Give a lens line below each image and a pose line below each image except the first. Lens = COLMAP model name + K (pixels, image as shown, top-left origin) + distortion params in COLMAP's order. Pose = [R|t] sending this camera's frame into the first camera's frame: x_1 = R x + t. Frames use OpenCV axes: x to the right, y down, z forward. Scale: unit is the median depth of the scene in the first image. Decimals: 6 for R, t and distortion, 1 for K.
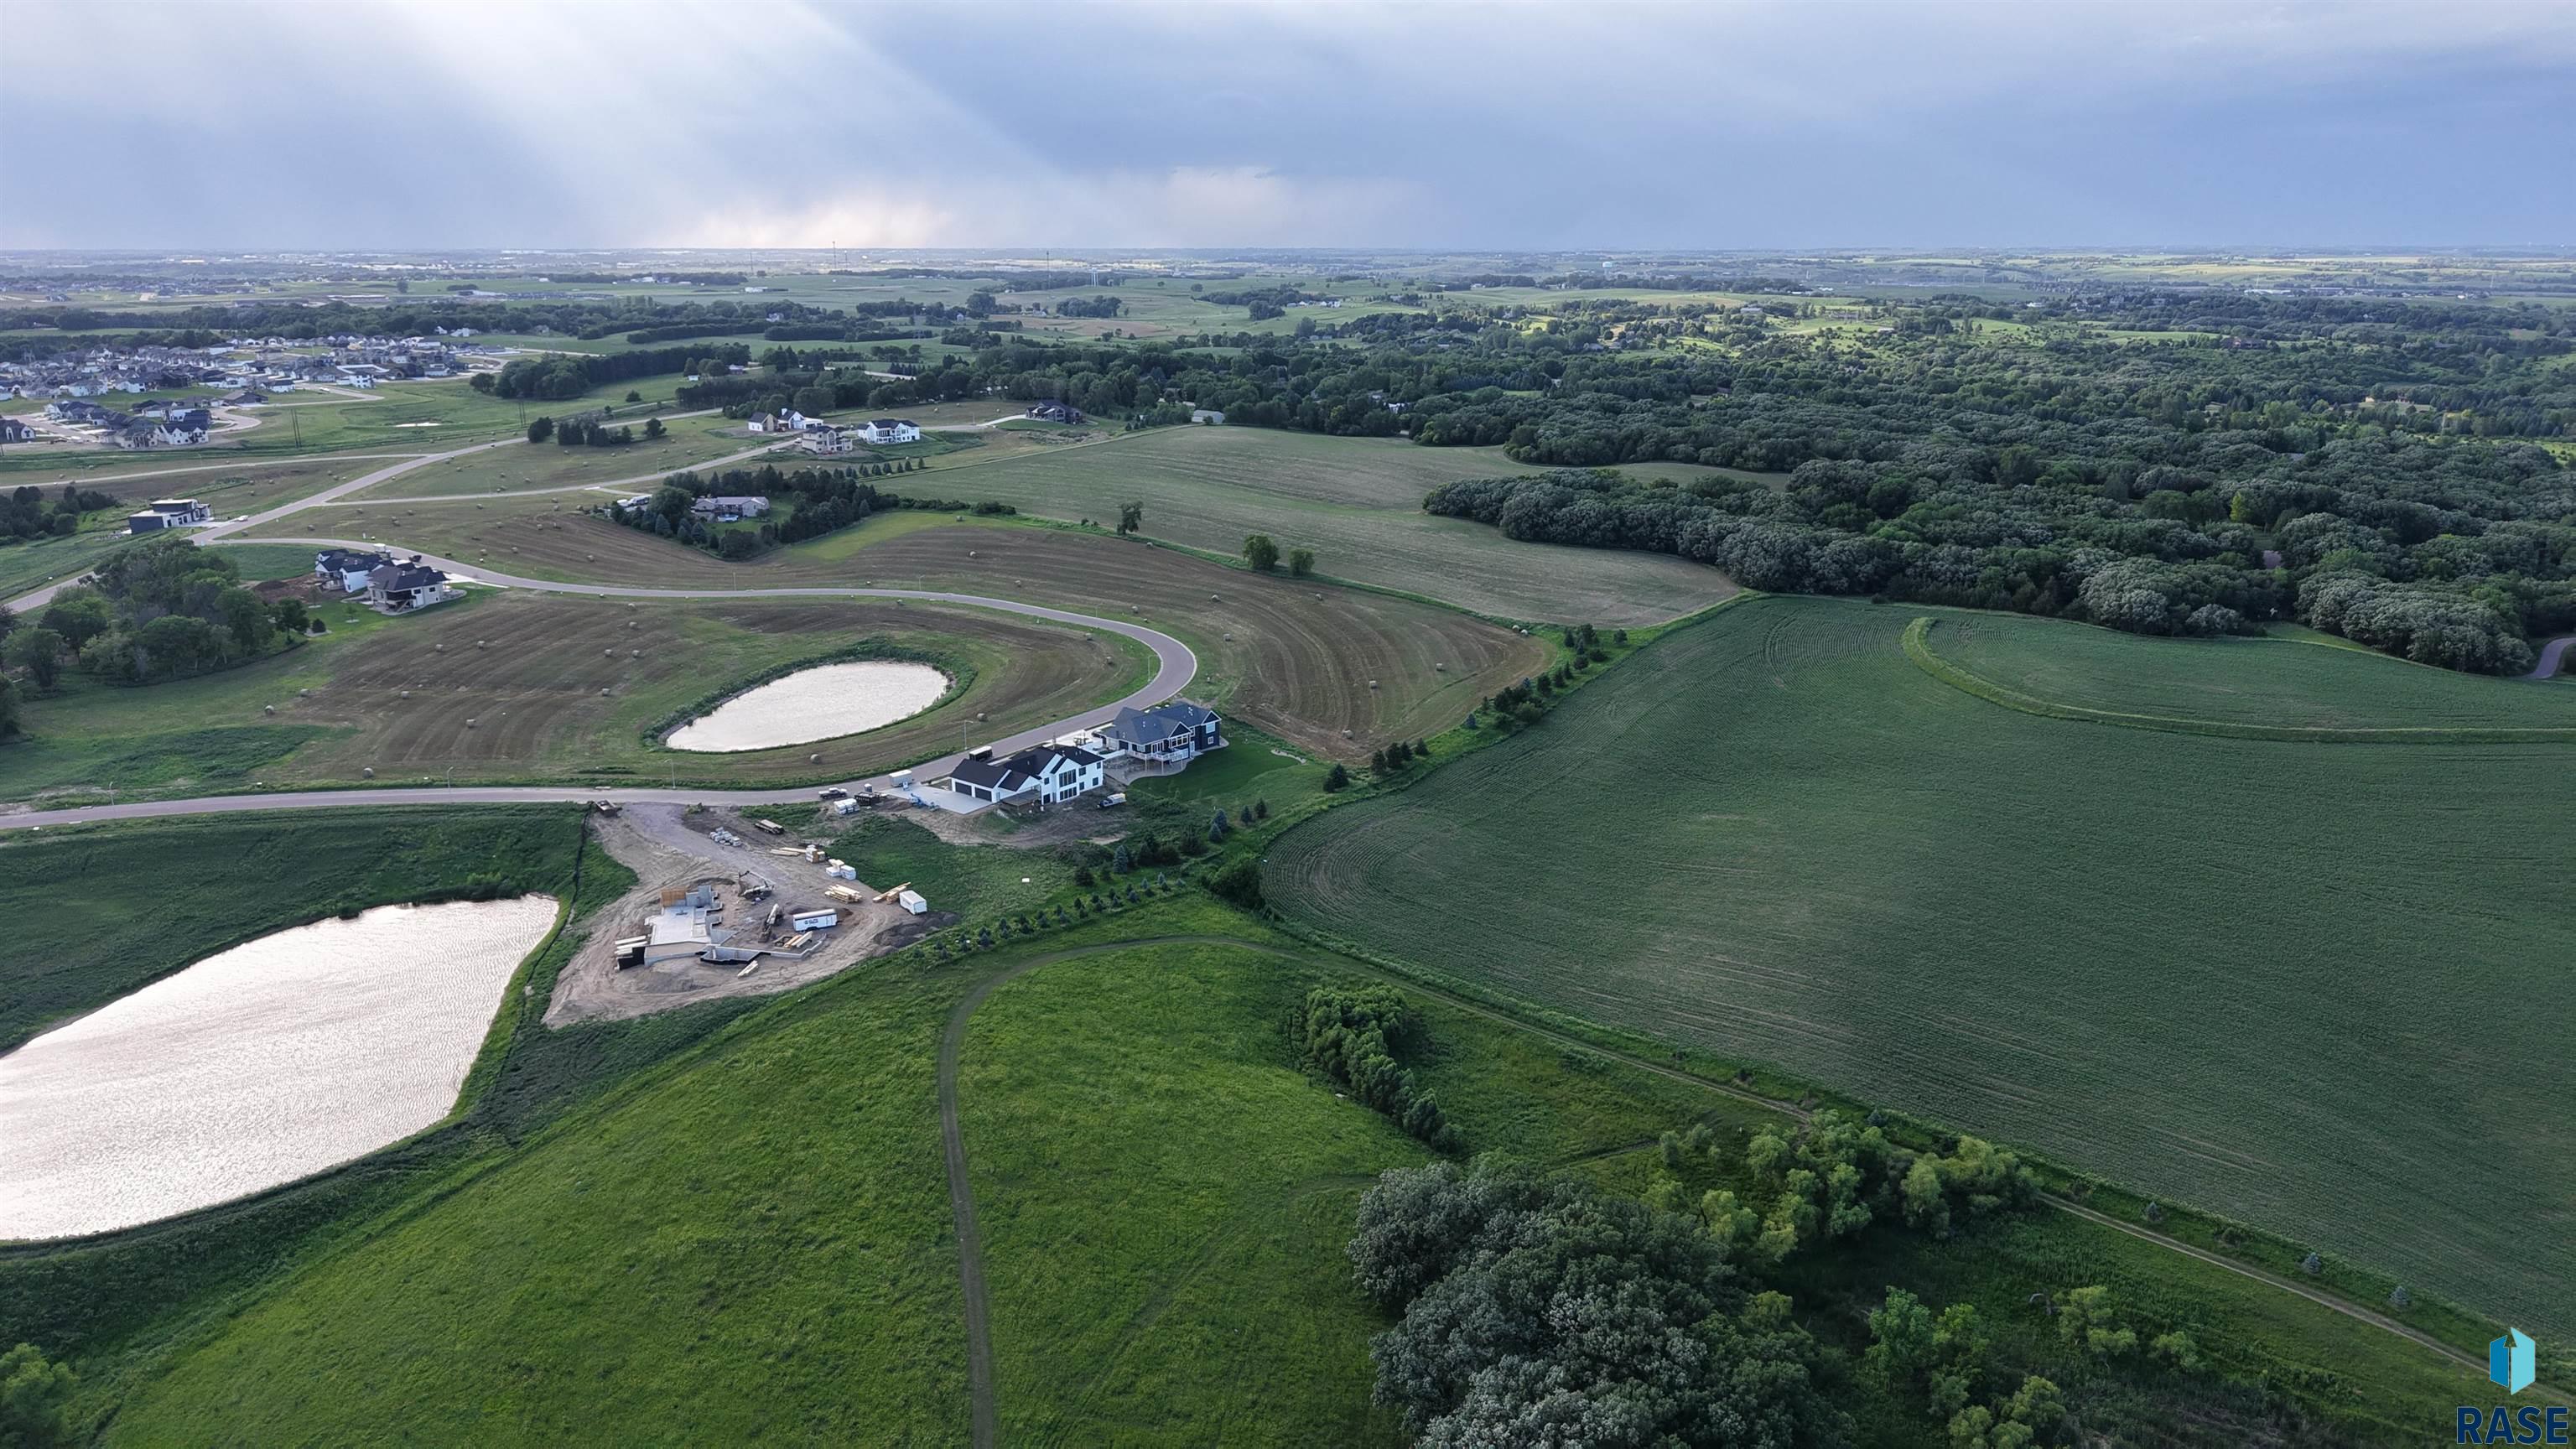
lens RADIAL K [[1747.4, 0, 1288.0], [0, 1747.4, 724.5], [0, 0, 1]] dist [0.003855, -0.139130]
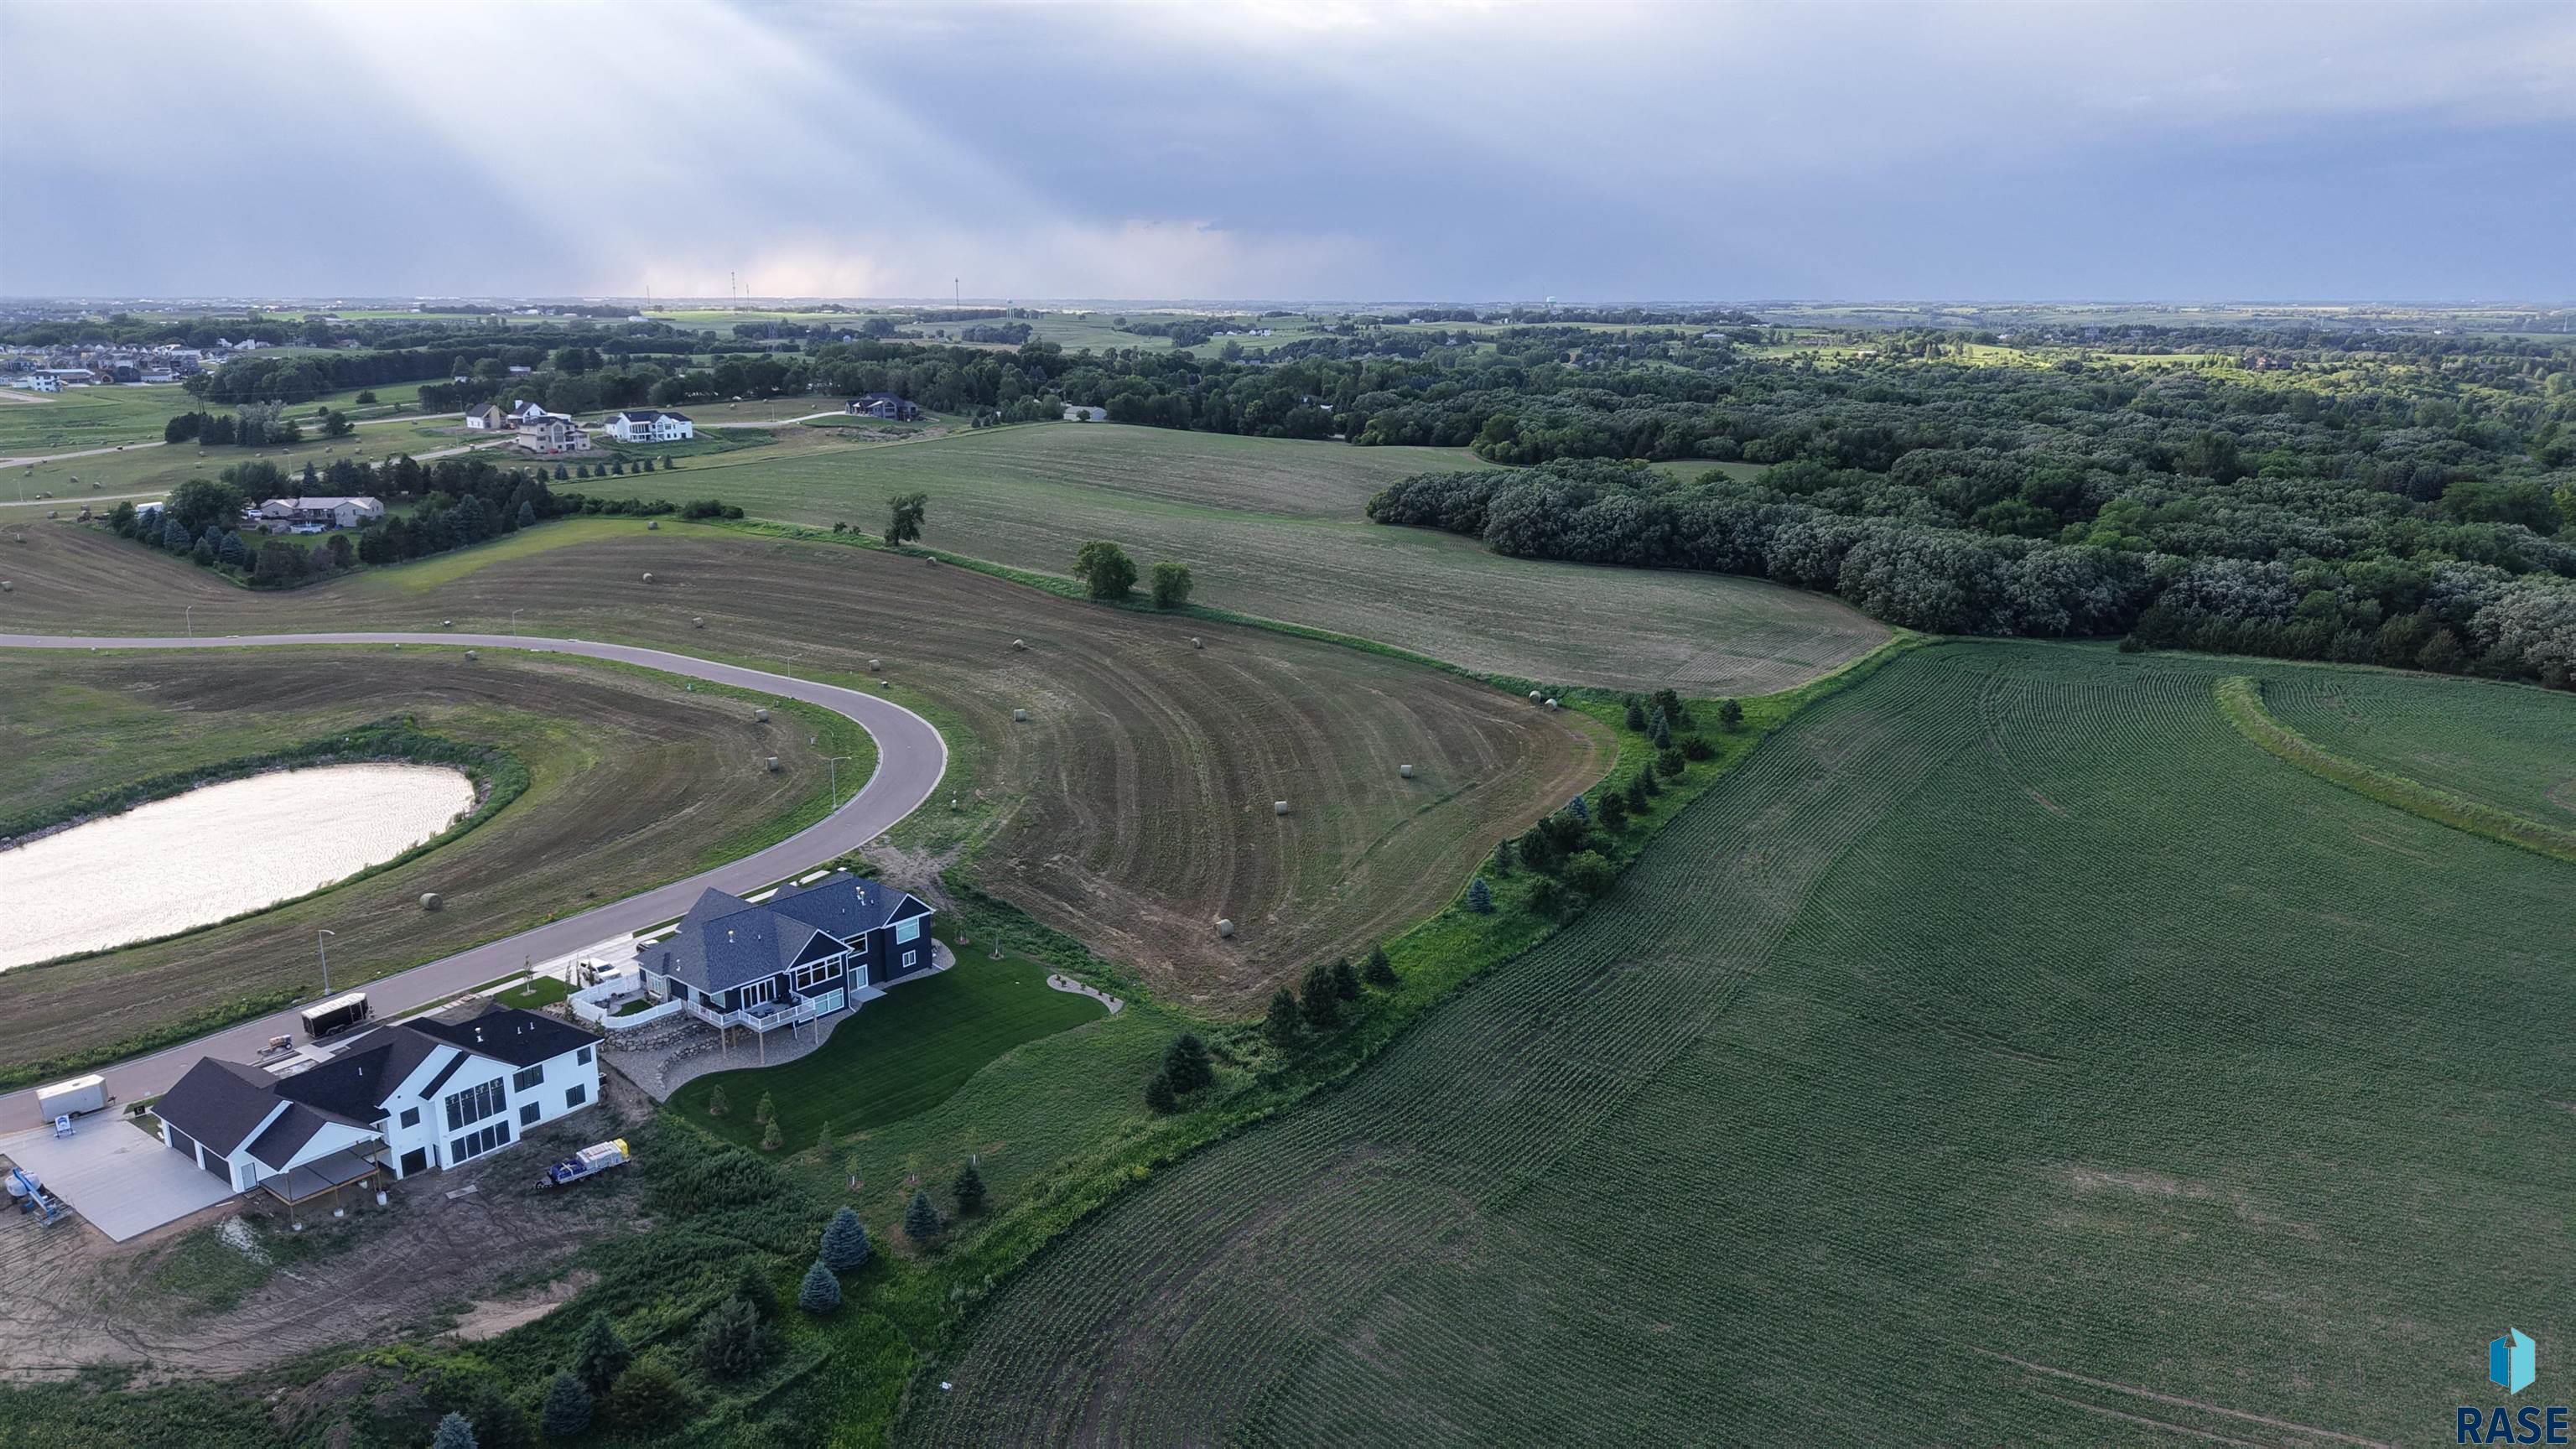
lens RADIAL K [[1780.5, 0, 1288.0], [0, 1780.5, 724.5], [0, 0, 1]] dist [-0.093146, 0.000034]
pose [[0.999335, -0.003963, 0.036245, 0.026821], [0.005050, 0.999539, -0.029949, -0.027141], [-0.036110, 0.030112, 0.998894, 0.398374]]
